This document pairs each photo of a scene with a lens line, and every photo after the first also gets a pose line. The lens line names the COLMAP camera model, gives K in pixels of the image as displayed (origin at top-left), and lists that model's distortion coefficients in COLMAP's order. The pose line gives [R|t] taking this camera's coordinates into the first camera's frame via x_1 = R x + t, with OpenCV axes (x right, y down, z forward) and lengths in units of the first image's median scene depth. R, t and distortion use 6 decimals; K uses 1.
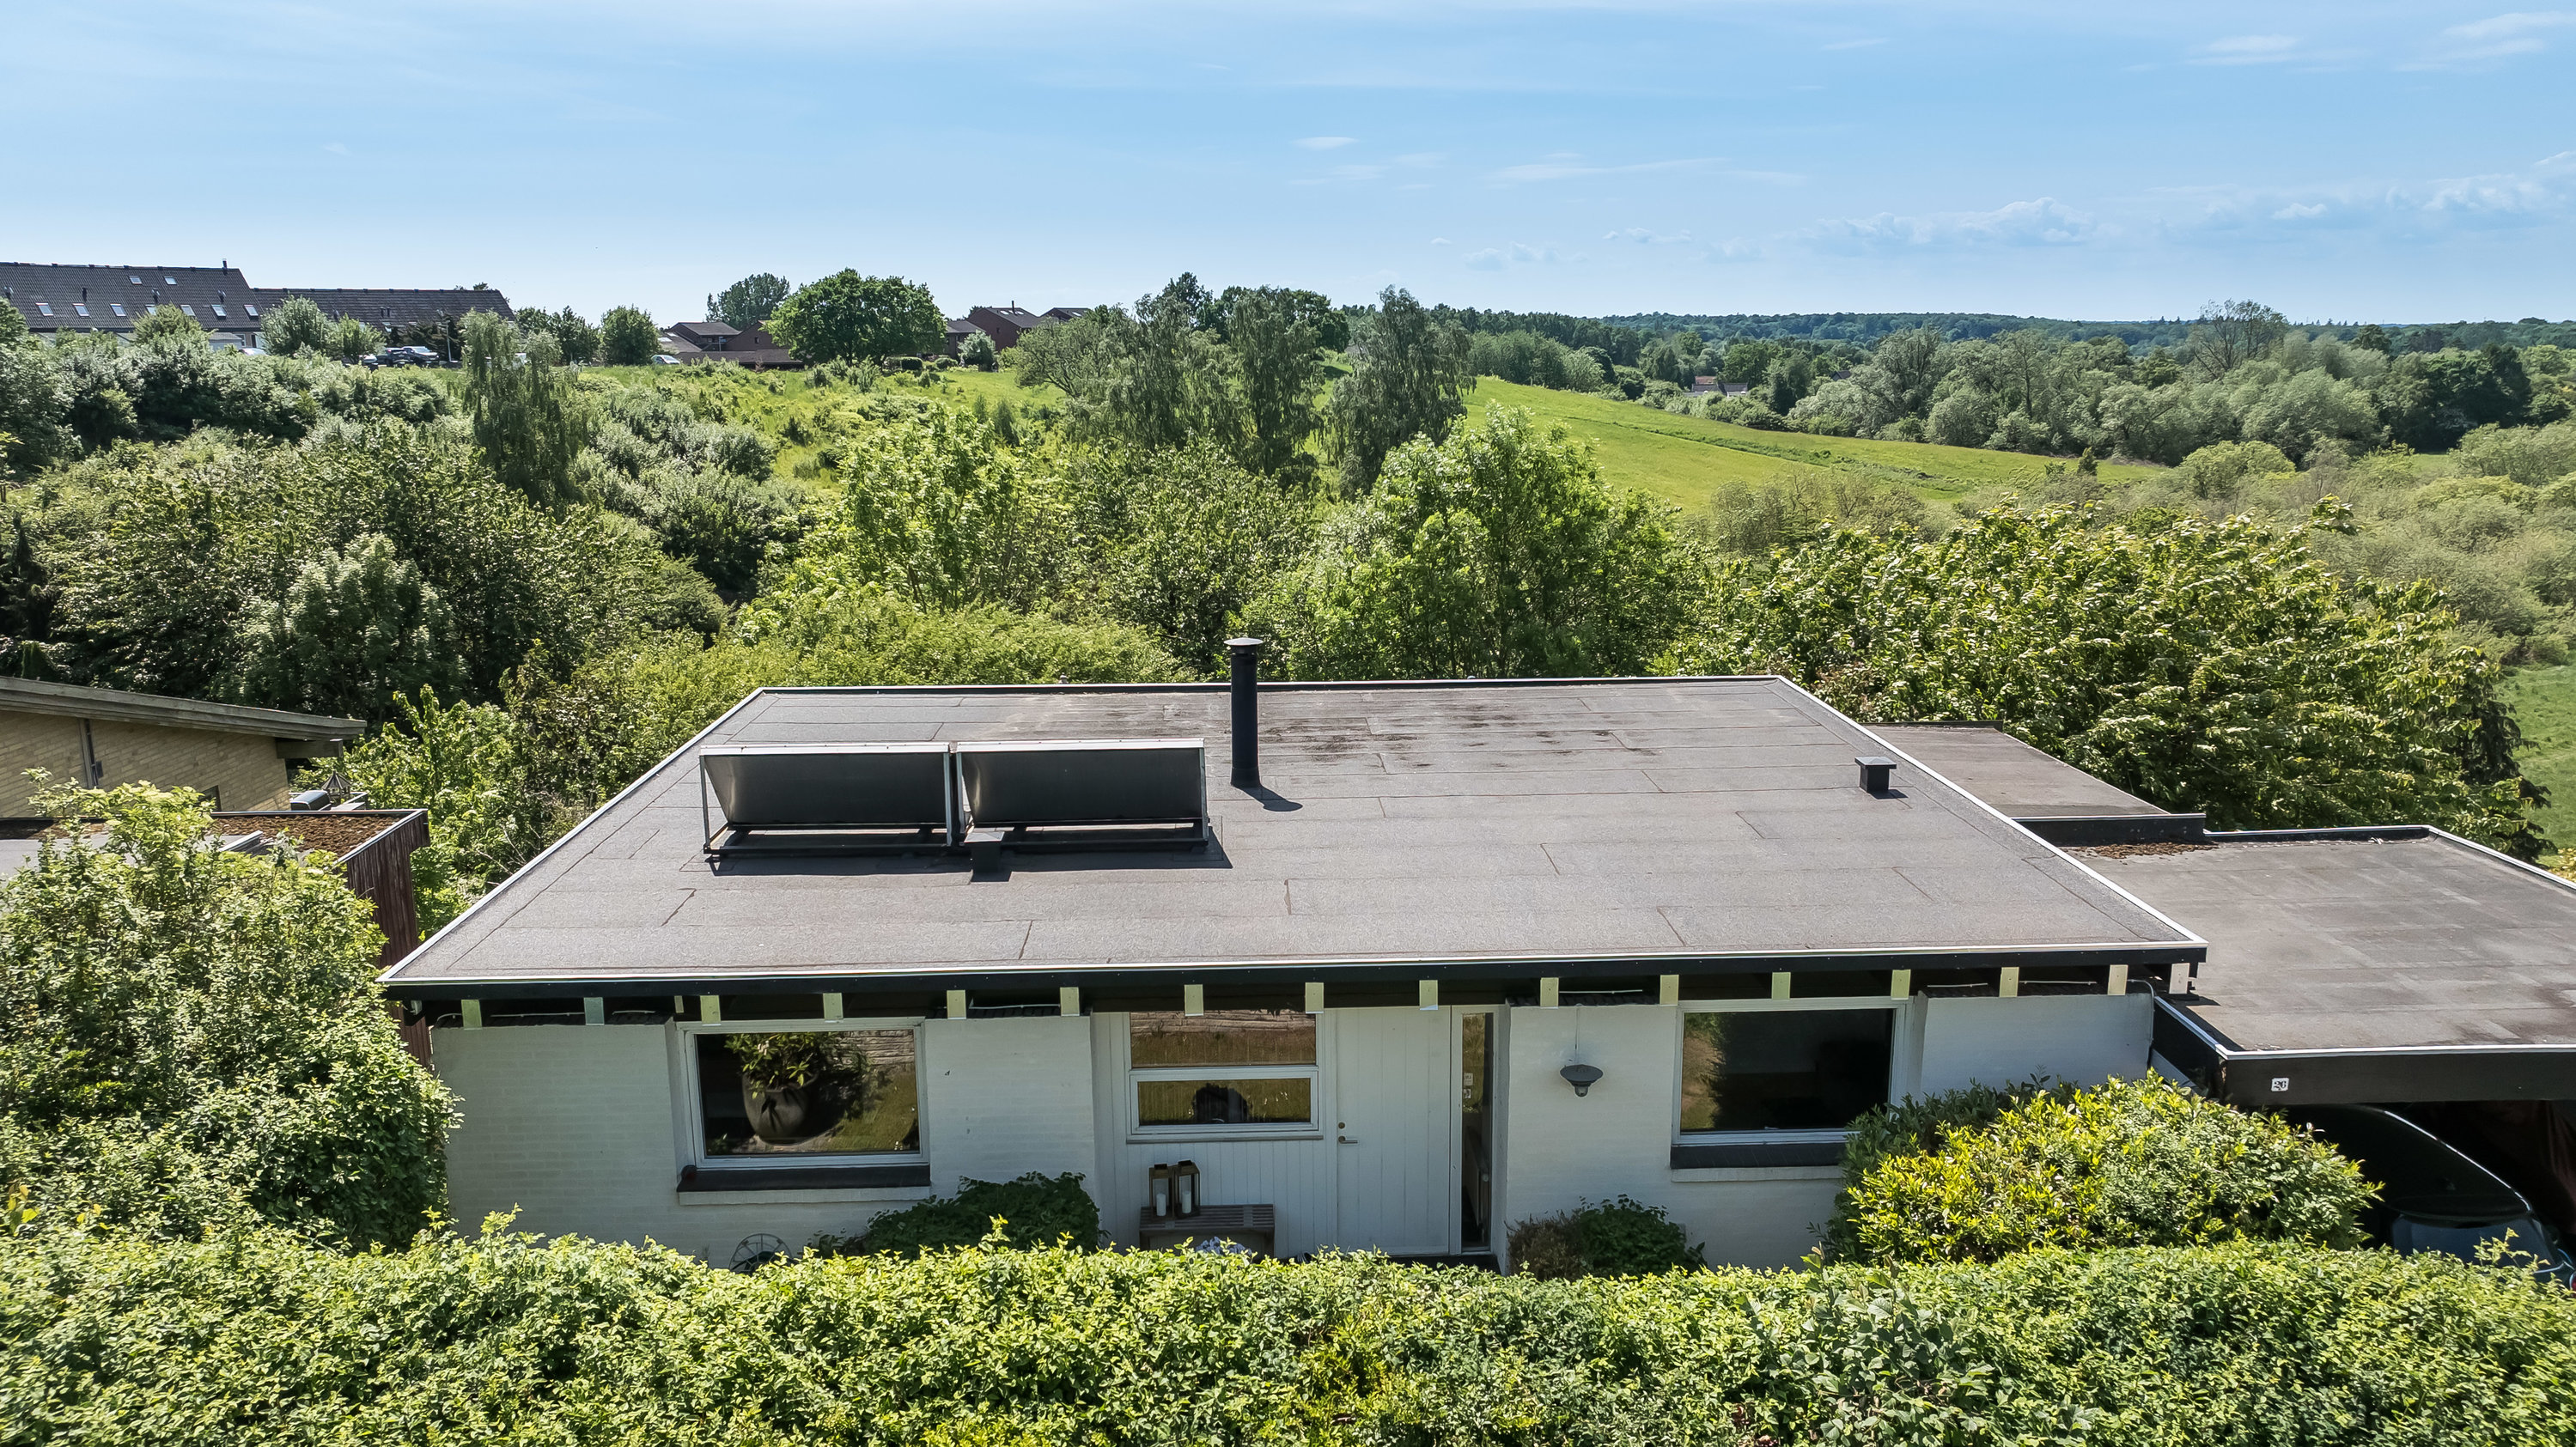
lens RADIAL K [[1844.0, 0, 1288.0], [0, 1844.0, 723.5], [0, 0, 1]] dist [-0.034427, 0.026180]
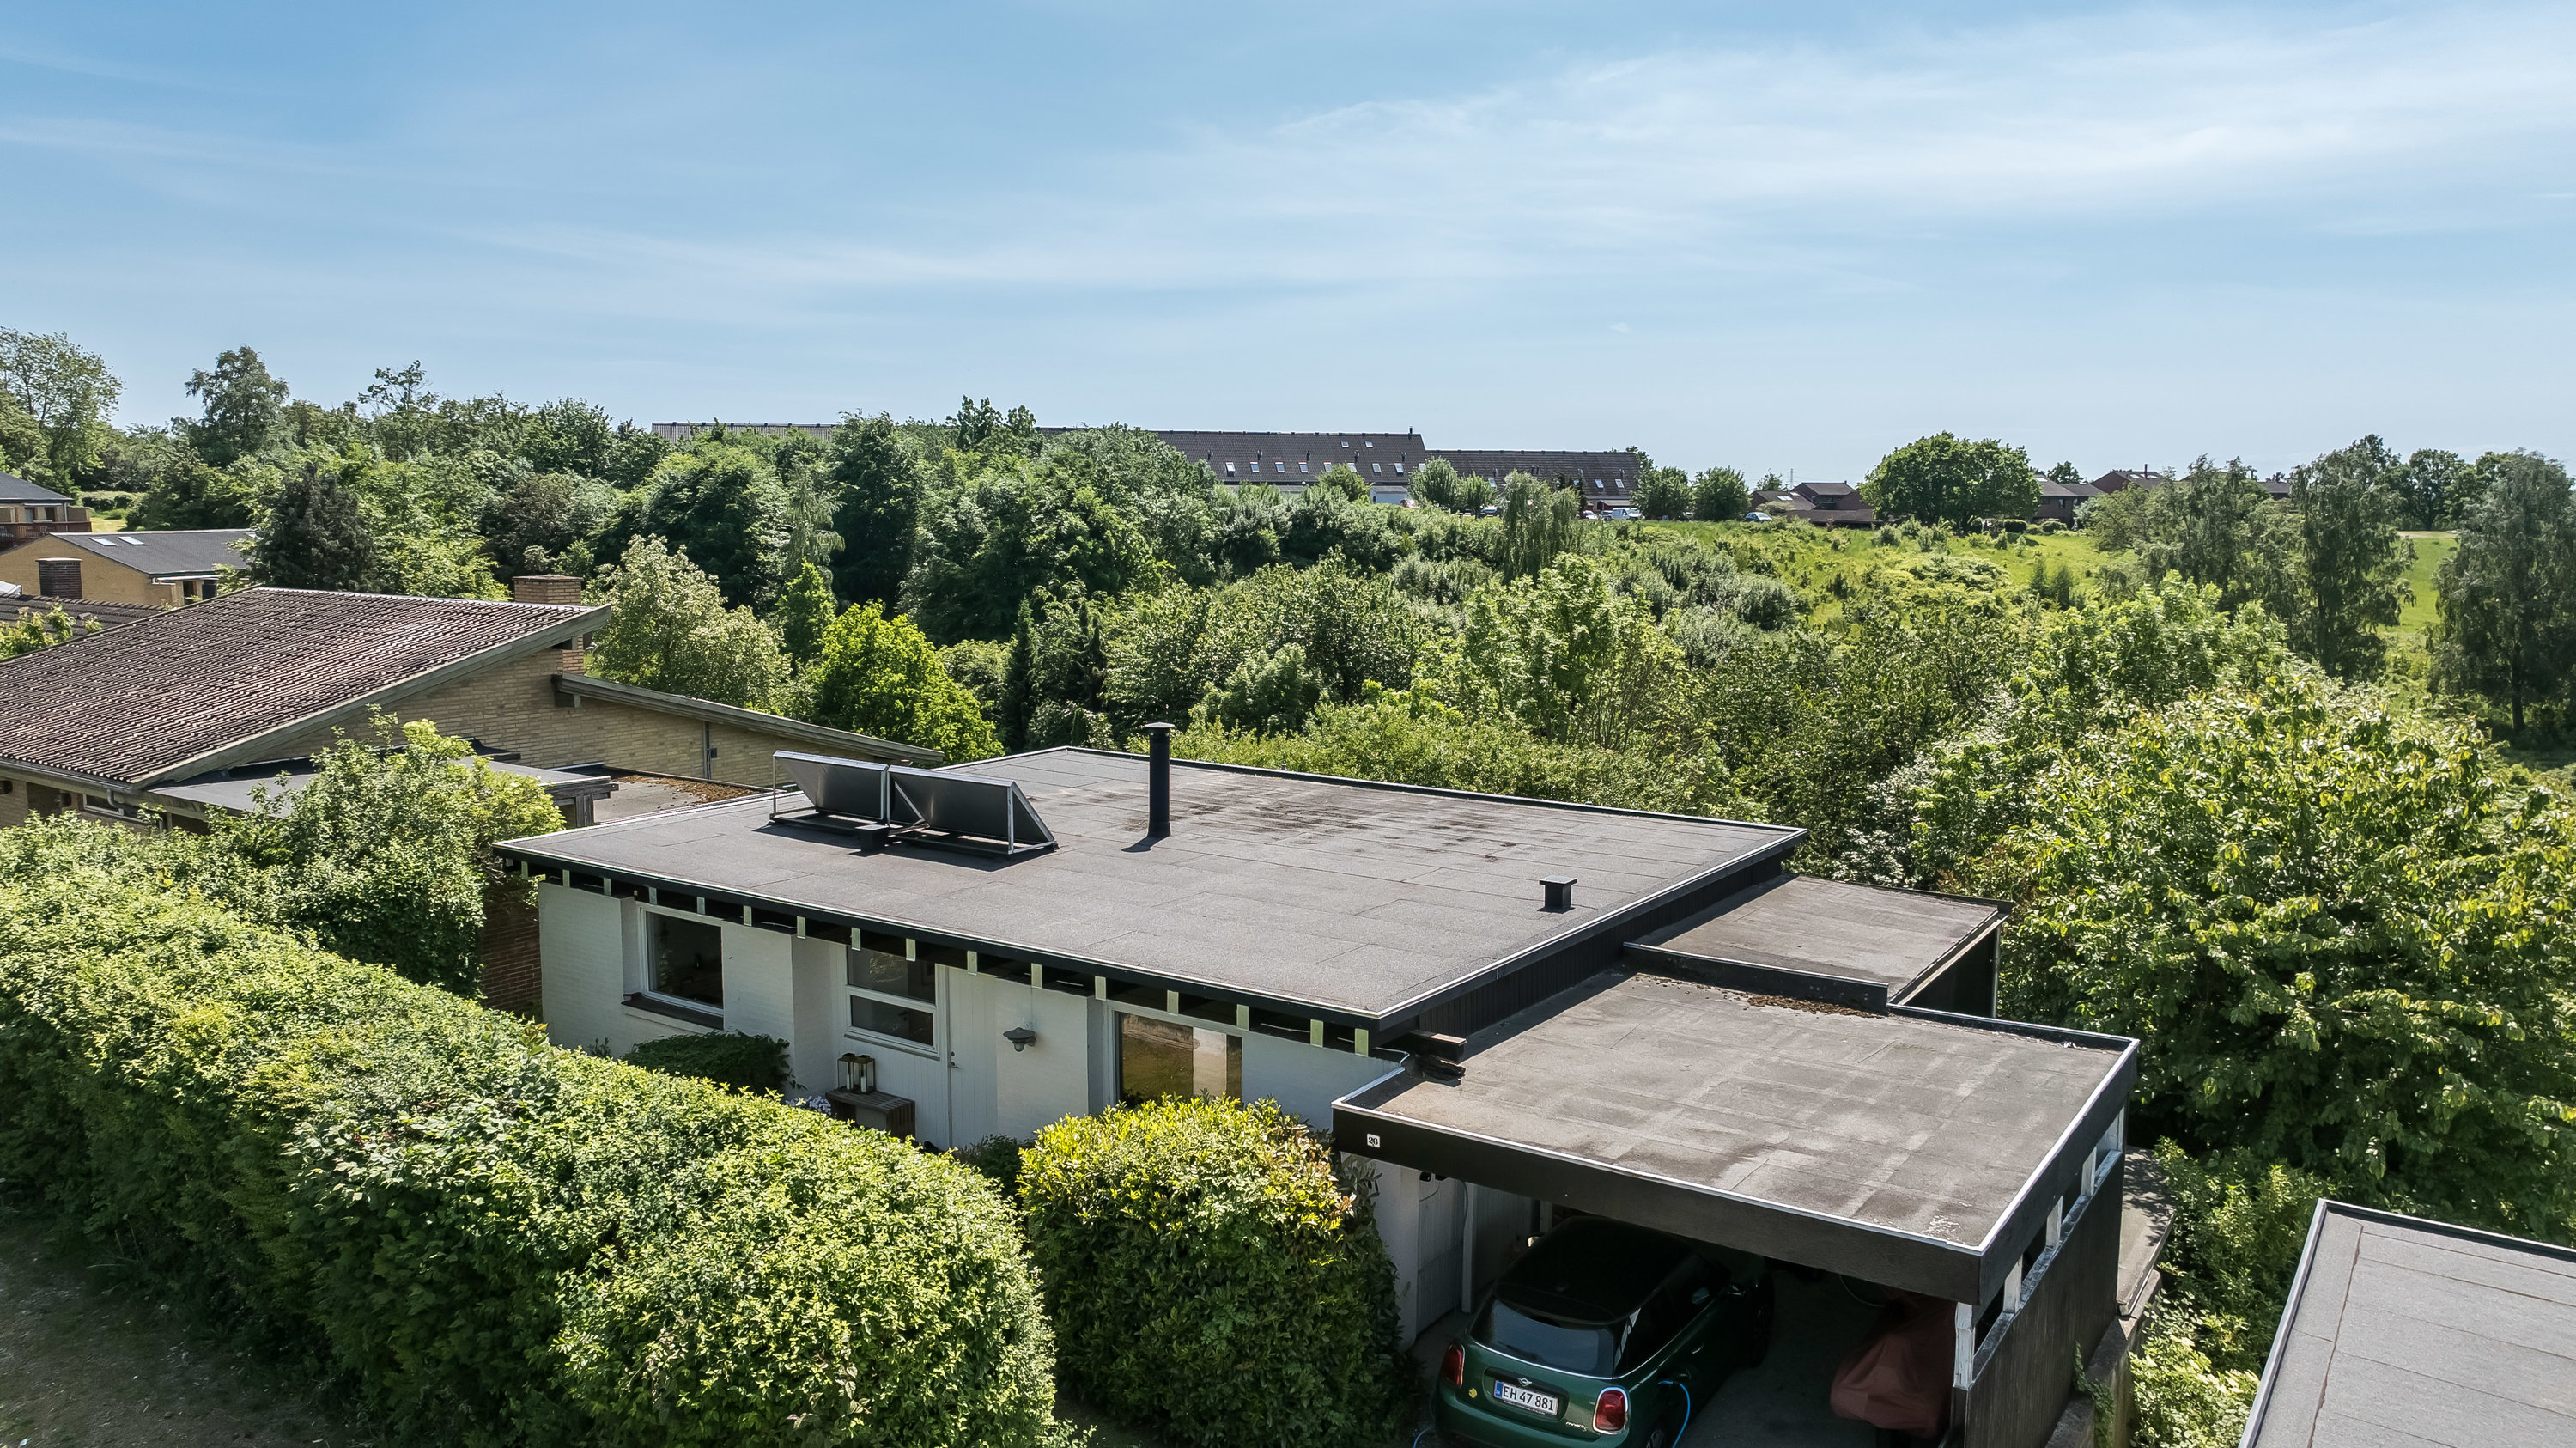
lens RADIAL K [[1803.0, 0, 1288.0], [0, 1803.0, 724.0], [0, 0, 1]] dist [-0.003940, -0.004409]
pose [[0.802884, 0.086805, -0.589781, 0.198633], [-0.134858, 0.990142, -0.037855, -0.002094], [0.580681, 0.109930, 0.806675, 0.004461]]
